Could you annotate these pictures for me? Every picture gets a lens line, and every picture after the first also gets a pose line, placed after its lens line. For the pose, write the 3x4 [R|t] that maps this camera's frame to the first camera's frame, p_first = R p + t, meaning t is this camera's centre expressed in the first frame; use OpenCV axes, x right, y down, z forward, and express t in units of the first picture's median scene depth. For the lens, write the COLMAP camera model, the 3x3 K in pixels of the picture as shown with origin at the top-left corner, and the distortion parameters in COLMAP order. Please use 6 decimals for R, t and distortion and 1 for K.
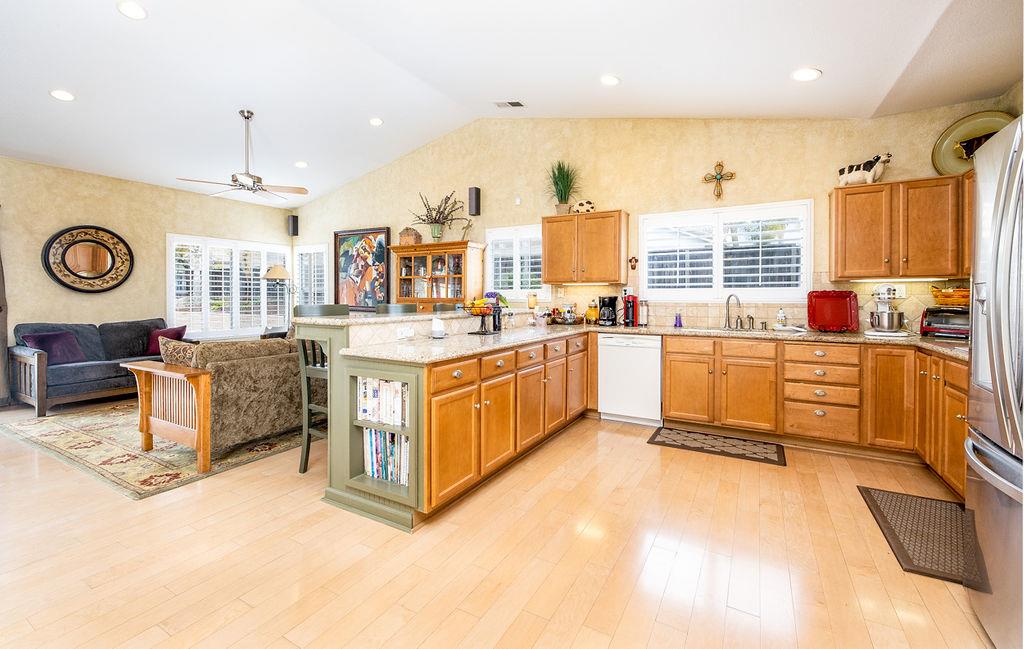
lens RADIAL K [[446.5, 0, 530.5], [0, 446.5, 300.0], [0, 0, 1]] dist [-0.002647, -0.000544]
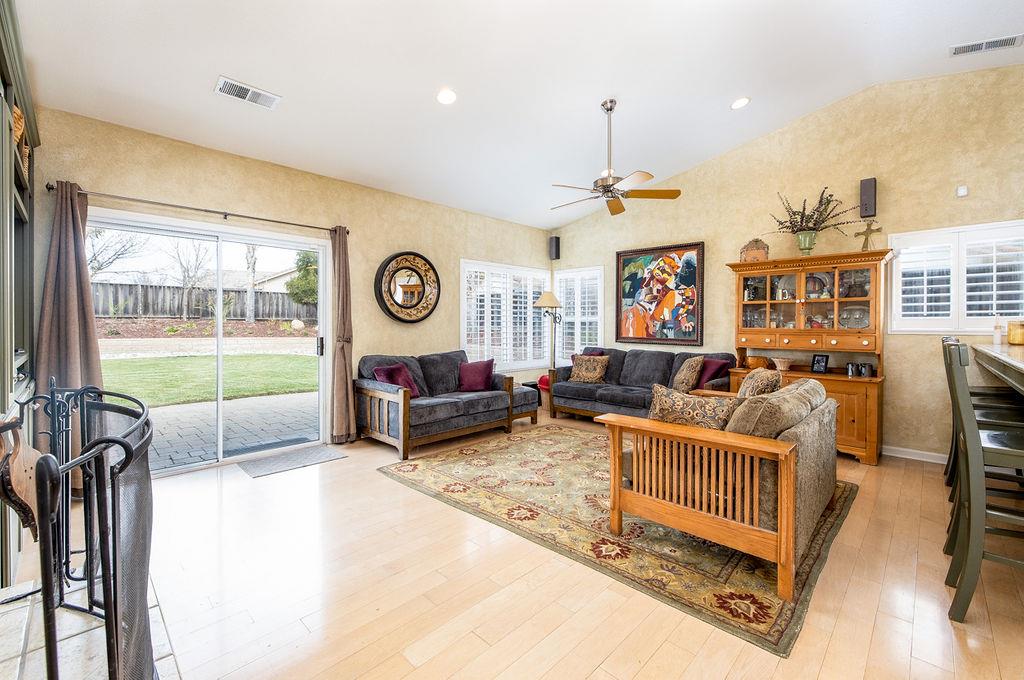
lens RADIAL K [[447.6, 0, 517.4], [0, 447.6, 327.2], [0, 0, 1]] dist [-0.002692, 0.000539]
pose [[0.965149, 0.000395, -0.261702, -0.494791], [-0.001257, 0.999994, -0.003127, -0.004375], [0.261699, 0.003347, 0.965144, 0.137367]]
